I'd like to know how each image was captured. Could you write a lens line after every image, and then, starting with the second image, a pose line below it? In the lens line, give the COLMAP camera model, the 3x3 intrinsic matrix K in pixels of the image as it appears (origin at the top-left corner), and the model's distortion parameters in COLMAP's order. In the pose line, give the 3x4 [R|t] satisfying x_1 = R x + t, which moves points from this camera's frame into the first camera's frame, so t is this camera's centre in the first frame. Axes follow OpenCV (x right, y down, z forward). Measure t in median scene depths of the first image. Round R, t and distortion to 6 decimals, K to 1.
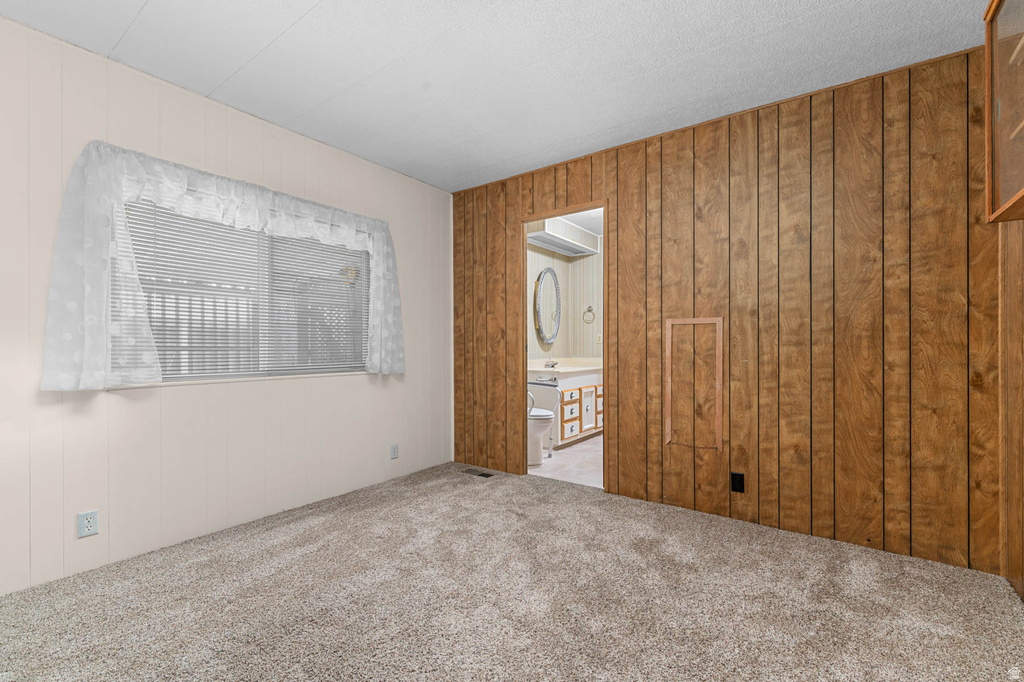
lens RADIAL K [[441.6, 0, 511.9], [0, 441.6, 346.5], [0, 0, 1]] dist [-0.000103, 0.000031]
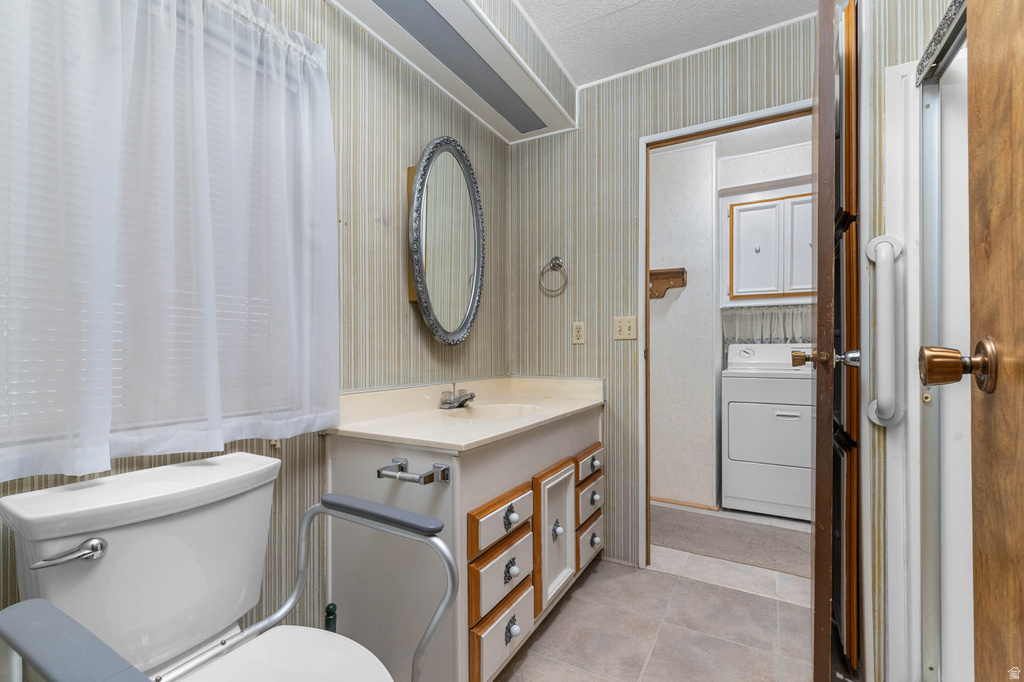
lens RADIAL K [[441.6, 0, 513.4], [0, 441.6, 345.1], [0, 0, 1]] dist [-0.000103, 0.000031]
pose [[0.993215, -0.000219, 0.116293, 0.146142], [0.000881, 0.999984, -0.005642, -0.004693], [-0.116290, 0.005706, 0.993199, 0.986280]]
